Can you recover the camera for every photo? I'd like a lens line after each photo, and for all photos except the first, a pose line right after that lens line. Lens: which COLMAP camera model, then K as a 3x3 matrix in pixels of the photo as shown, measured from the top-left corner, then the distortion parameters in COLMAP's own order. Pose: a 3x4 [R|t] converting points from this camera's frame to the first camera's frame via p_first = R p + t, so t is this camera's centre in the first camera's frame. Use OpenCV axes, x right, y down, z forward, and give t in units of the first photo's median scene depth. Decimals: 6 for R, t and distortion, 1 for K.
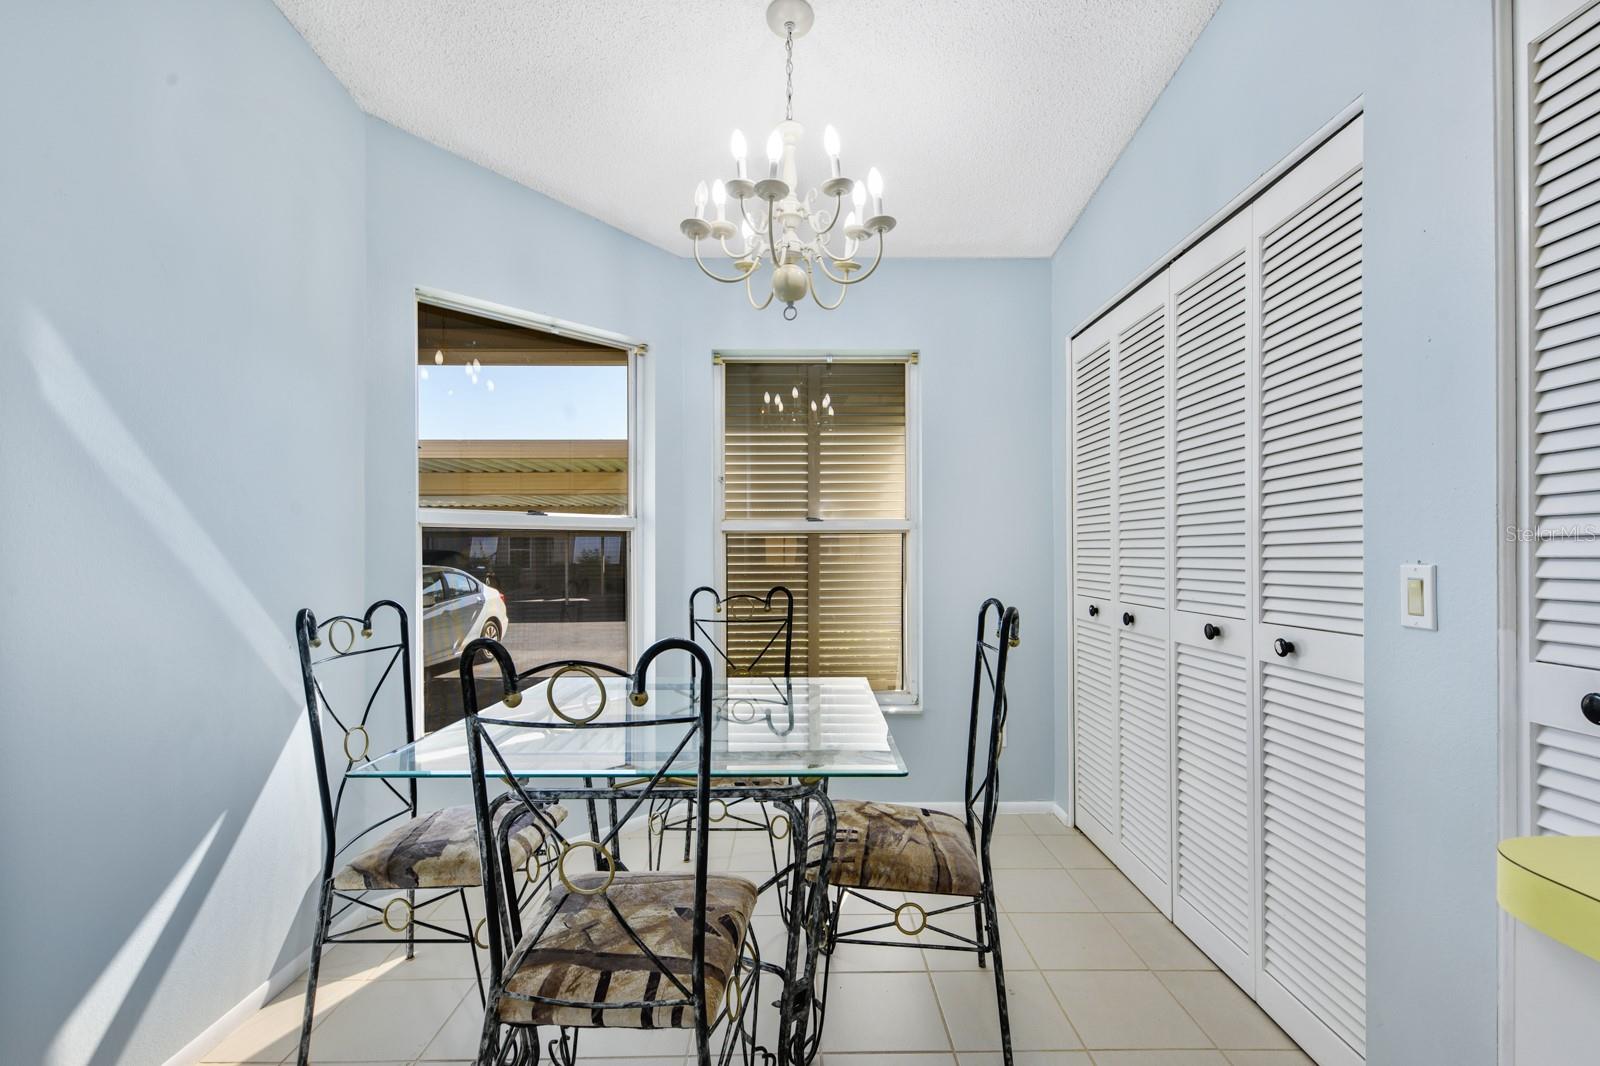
lens RADIAL K [[708.5, 0, 797.8], [0, 708.5, 546.0], [0, 0, 1]] dist [-0.001653, -0.000062]
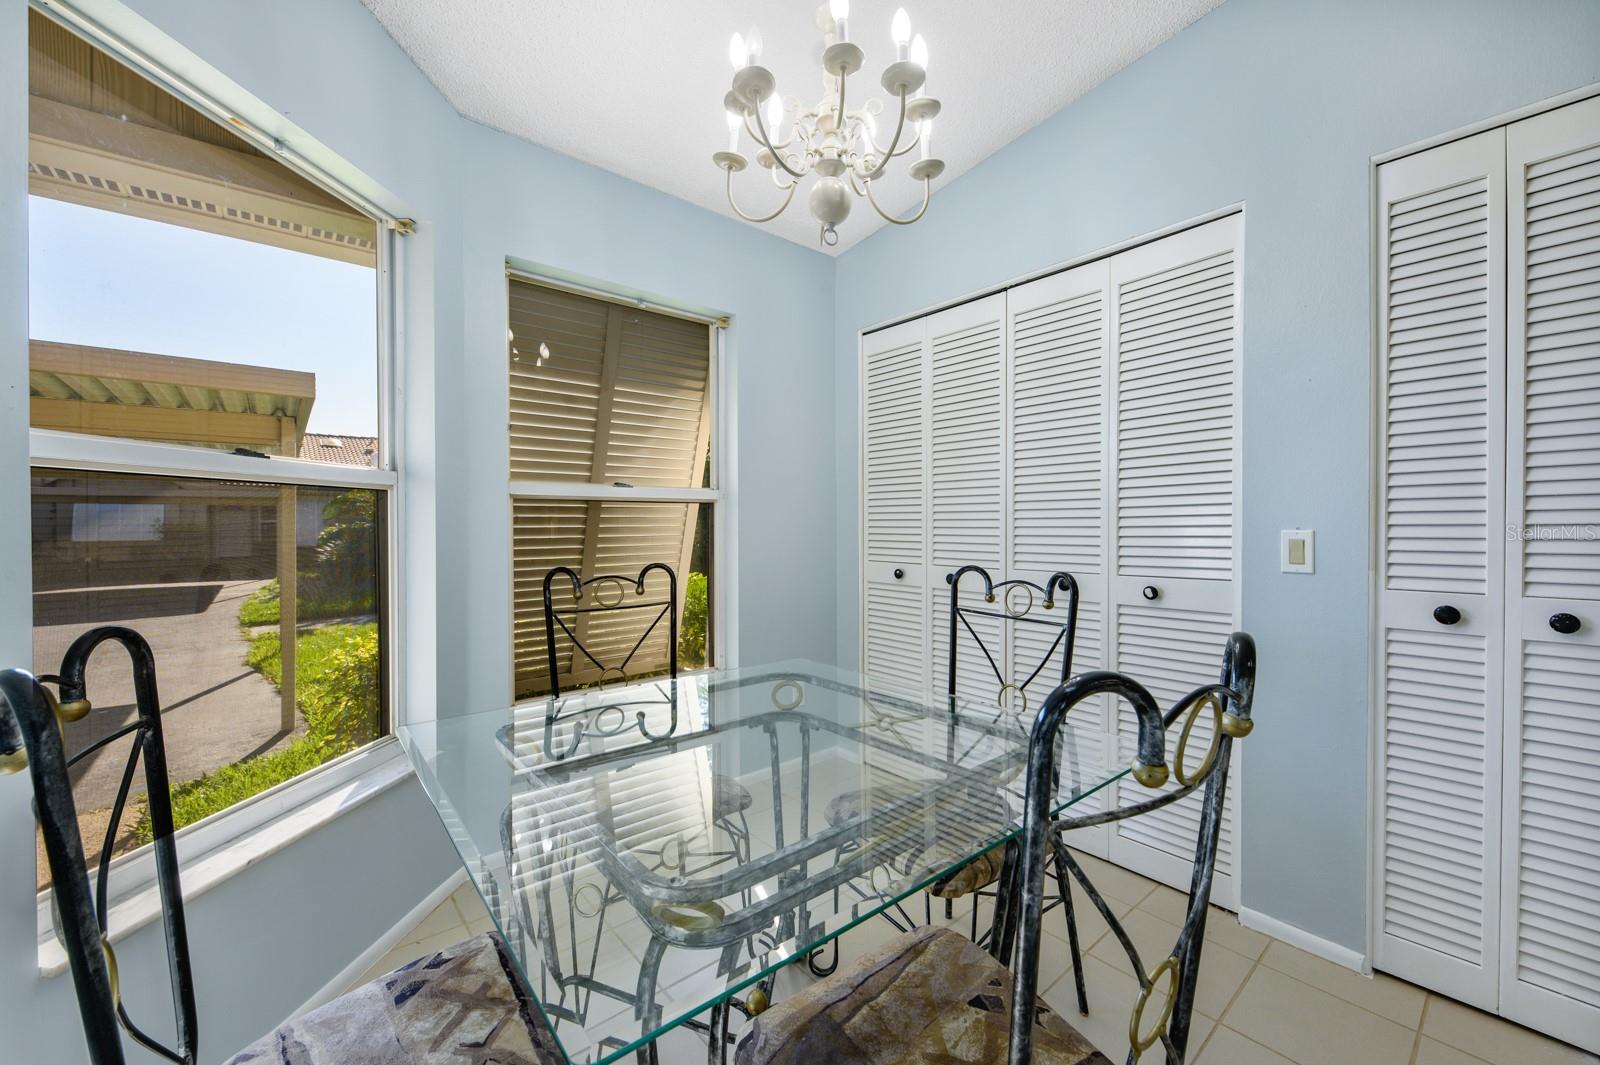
lens RADIAL K [[630.2, 0, 805.5], [0, 630.2, 531.1], [0, 0, 1]] dist [0.001572, -0.000101]
pose [[0.759356, -0.006121, 0.650647, -0.314085], [-0.005458, 0.999861, 0.015776, 0.005516], [-0.650653, -0.015531, 0.759216, 0.270774]]
